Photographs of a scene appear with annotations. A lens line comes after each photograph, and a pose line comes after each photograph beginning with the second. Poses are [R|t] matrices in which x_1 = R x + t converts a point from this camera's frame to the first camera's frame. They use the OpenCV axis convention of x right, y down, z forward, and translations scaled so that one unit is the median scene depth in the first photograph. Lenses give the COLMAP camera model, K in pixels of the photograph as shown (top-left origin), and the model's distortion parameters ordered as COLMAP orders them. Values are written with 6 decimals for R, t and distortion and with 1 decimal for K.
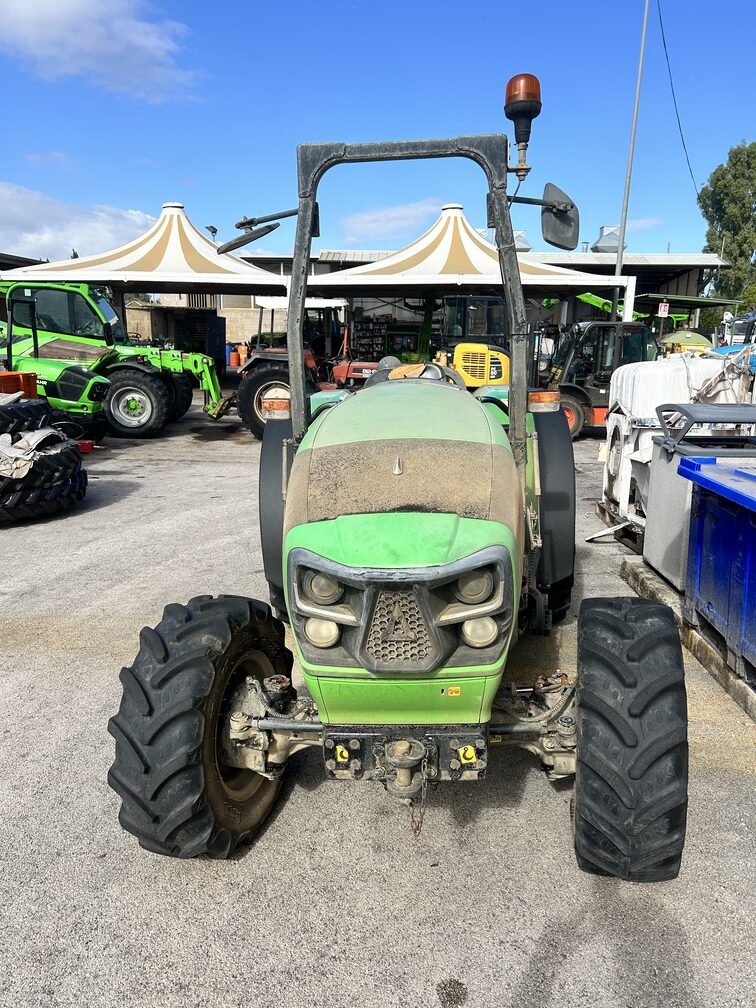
lens RADIAL K [[752.2, 0, 378.5], [0, 752.2, 505.1], [0, 0, 1]] dist [0.043876, -0.053622]
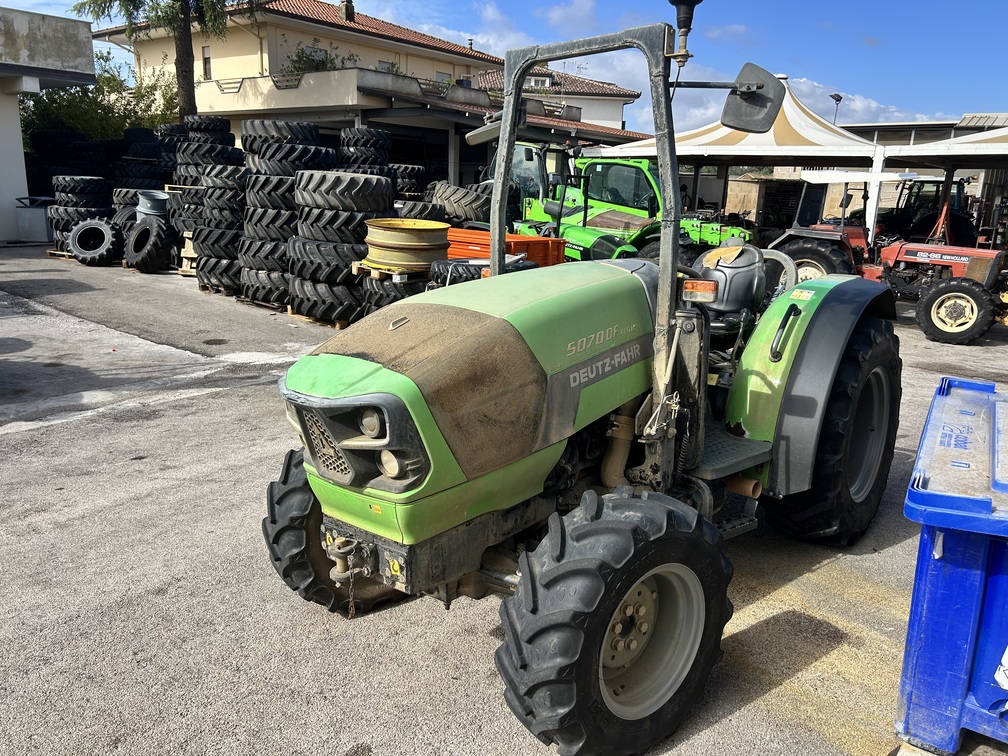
lens RADIAL K [[752.2, 0, 504.7], [0, 752.2, 379.6], [0, 0, 1]] dist [0.043876, -0.053622]
pose [[0.803490, 0.157621, -0.574073, 0.598105], [-0.155452, 0.986407, 0.053259, -0.037365], [0.574664, 0.046447, 0.817070, 0.068815]]
